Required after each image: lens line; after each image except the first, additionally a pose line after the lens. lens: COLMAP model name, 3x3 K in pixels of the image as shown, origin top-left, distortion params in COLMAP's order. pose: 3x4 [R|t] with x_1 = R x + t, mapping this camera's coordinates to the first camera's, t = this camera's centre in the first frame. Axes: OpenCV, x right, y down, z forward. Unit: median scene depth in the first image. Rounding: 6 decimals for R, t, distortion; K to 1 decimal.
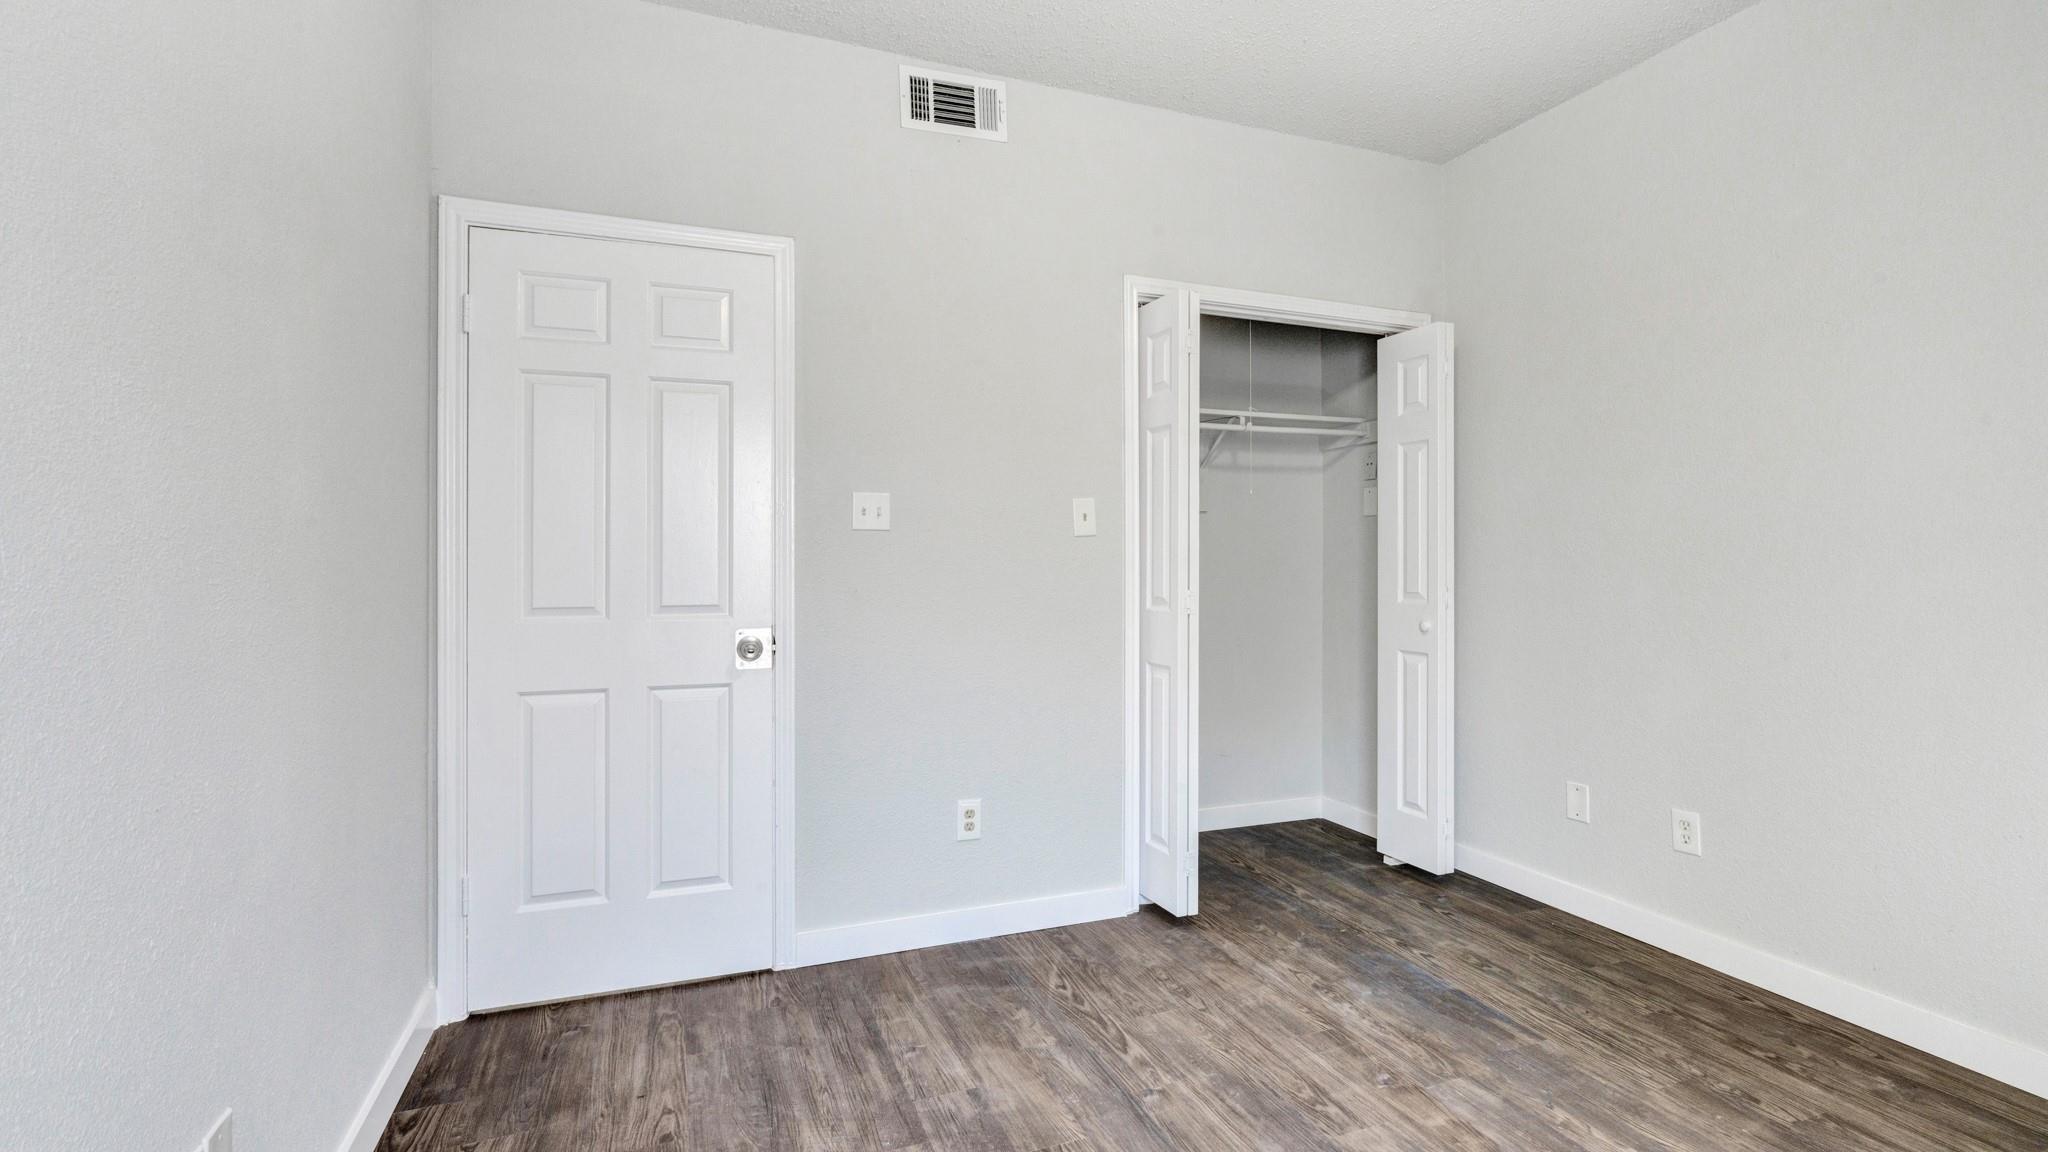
lens RADIAL K [[903.5, 0, 1025.4], [0, 903.5, 568.5], [0, 0, 1]] dist [-0.002332, 0.001837]
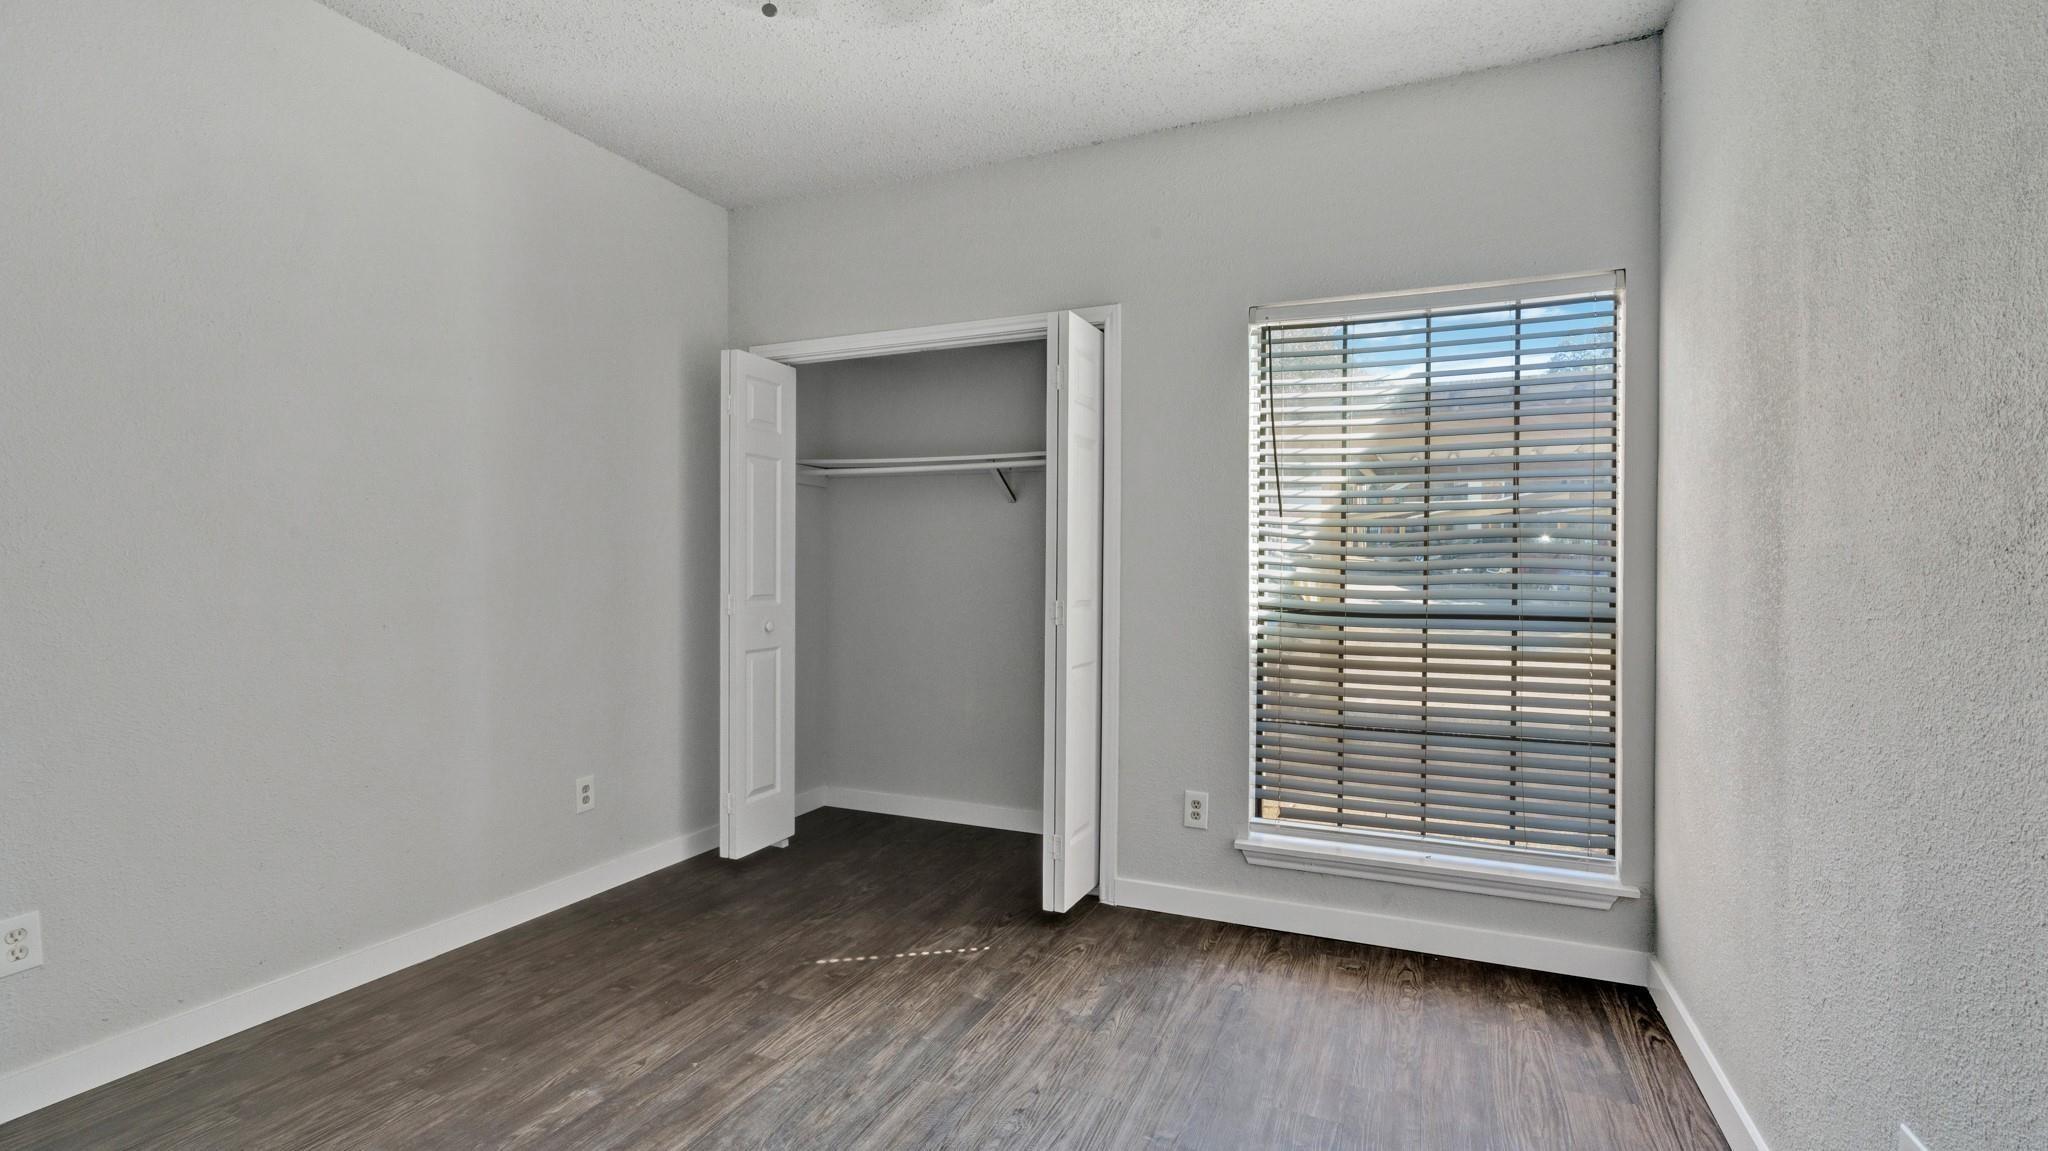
lens RADIAL K [[903.5, 0, 1030.6], [0, 903.5, 573.1], [0, 0, 1]] dist [-0.002332, 0.001837]
pose [[-0.705105, 0.003988, 0.709092, -0.468512], [0.008312, 0.999962, 0.002641, 0.003917], [-0.709054, 0.007756, -0.705111, 1.251954]]
